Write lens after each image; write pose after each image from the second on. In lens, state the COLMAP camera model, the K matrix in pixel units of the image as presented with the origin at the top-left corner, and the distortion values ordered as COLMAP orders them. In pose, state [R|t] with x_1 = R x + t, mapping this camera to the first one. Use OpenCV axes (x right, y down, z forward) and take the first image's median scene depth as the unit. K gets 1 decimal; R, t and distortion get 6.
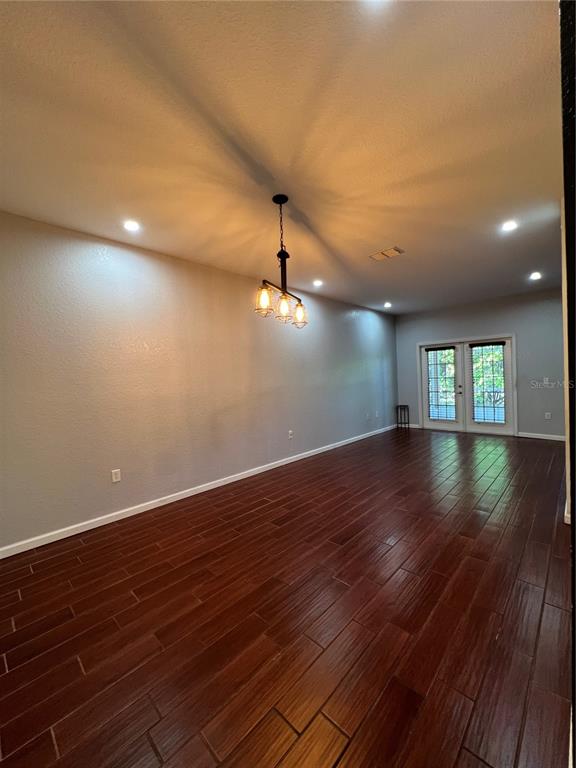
lens RADIAL K [[305.3, 0, 287.9], [0, 305.3, 385.0], [0, 0, 1]] dist [-0.006437, 0.000305]
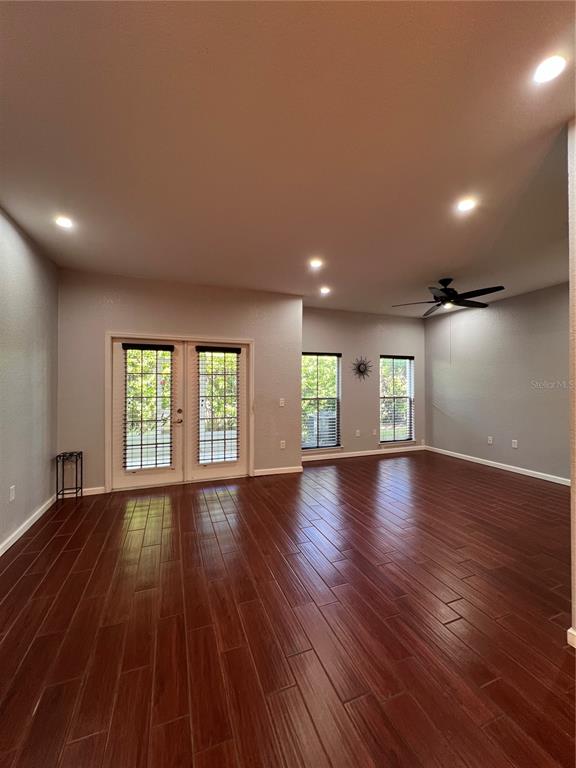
lens RADIAL K [[305.3, 0, 289.9], [0, 305.3, 380.5], [0, 0, 1]] dist [-0.006437, 0.000305]
pose [[0.426119, 0.054497, 0.903024, 0.091404], [0.004177, 0.998055, -0.062203, -0.018078], [-0.904658, 0.030278, 0.425062, 0.527816]]
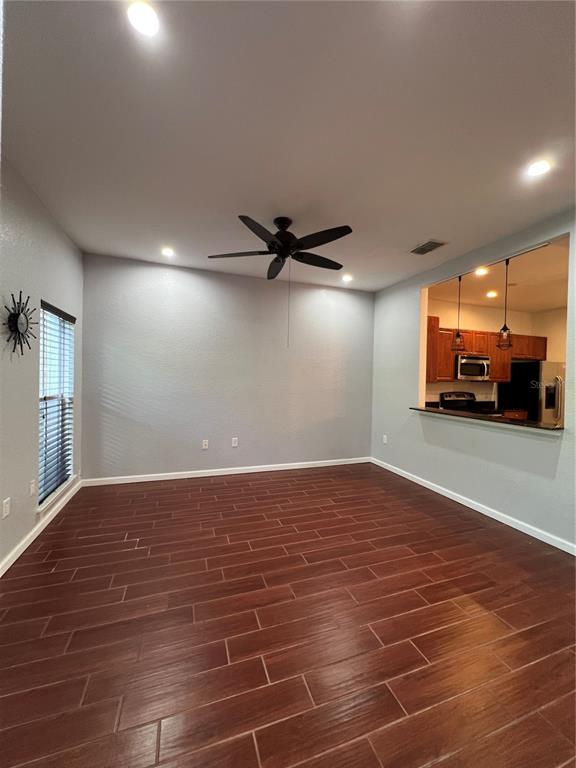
lens RADIAL K [[305.3, 0, 288.2], [0, 305.3, 381.4], [0, 0, 1]] dist [-0.006437, 0.000305]
pose [[-0.889794, 0.015666, 0.456093, 0.573799], [0.025847, 0.999536, 0.016093, -0.046095], [-0.455630, 0.026108, -0.889787, 0.869270]]
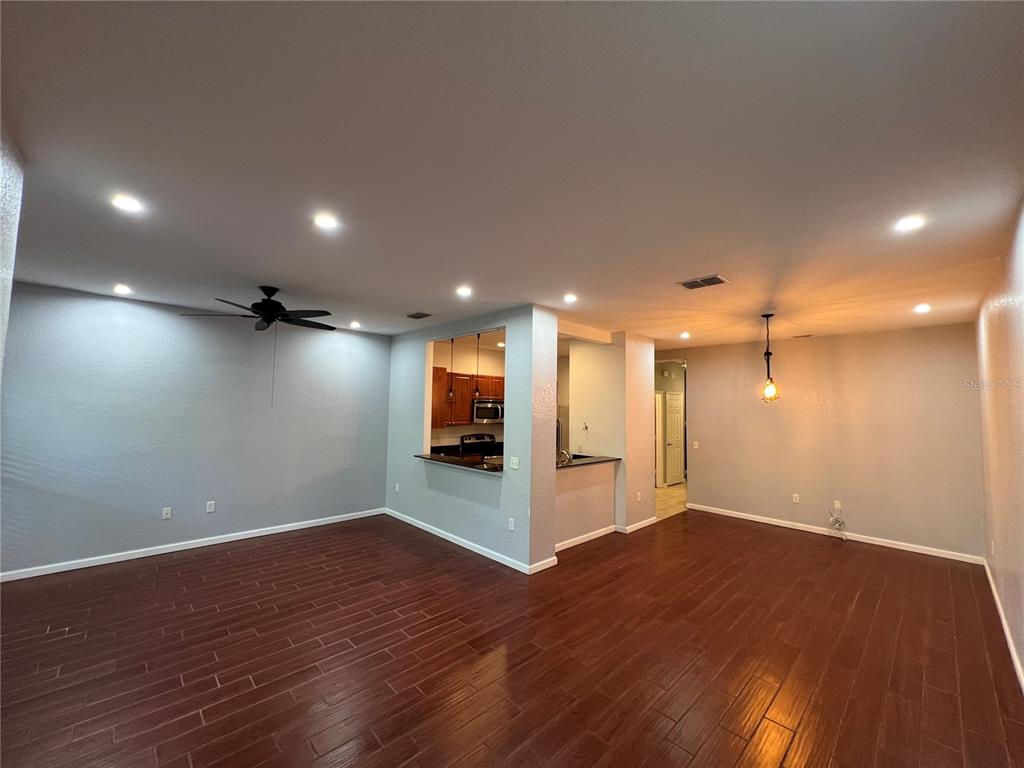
lens RADIAL K [[407.0, 0, 509.2], [0, 407.0, 380.9], [0, 0, 1]] dist [-0.006437, 0.000305]
pose [[-0.998749, 0.025637, 0.042942, 0.403396], [0.023854, 0.998852, -0.041530, -0.091145], [-0.043958, -0.040454, -0.998214, 1.055174]]
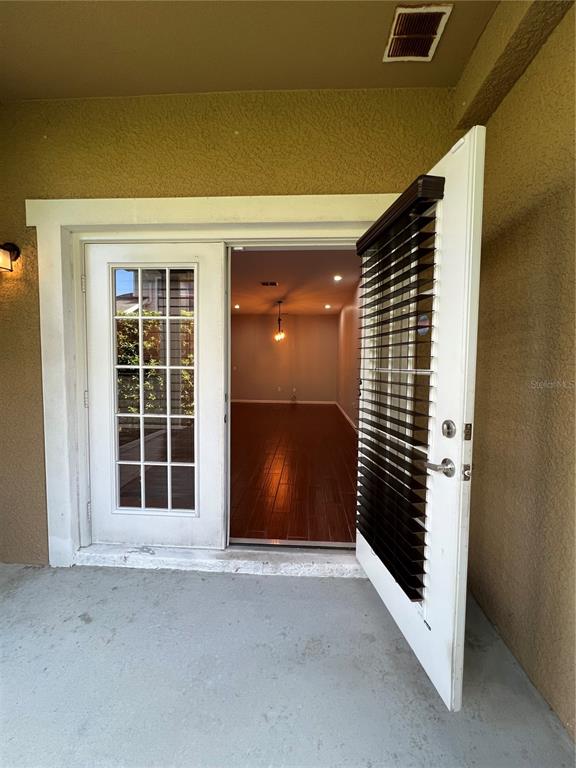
lens RADIAL K [[311.6, 0, 287.5], [0, 311.6, 384.0], [0, 0, 1]] dist [0.003196, 0.000074]
pose [[-0.757557, 0.075071, -0.648437, 0.739405], [0.005795, 0.994099, 0.108319, -0.042855], [0.652743, 0.078300, -0.753522, 1.263012]]
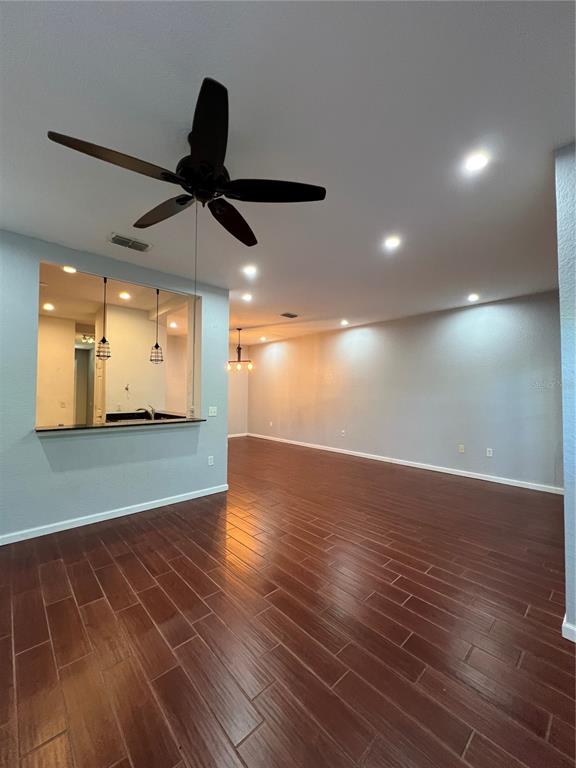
lens RADIAL K [[305.3, 0, 287.9], [0, 305.3, 387.0], [0, 0, 1]] dist [-0.006437, 0.000305]
pose [[-0.060628, 0.026792, -0.997801, 1.015093], [-0.029724, 0.999148, 0.028634, -0.058217], [0.997718, 0.031395, -0.059780, 0.591102]]
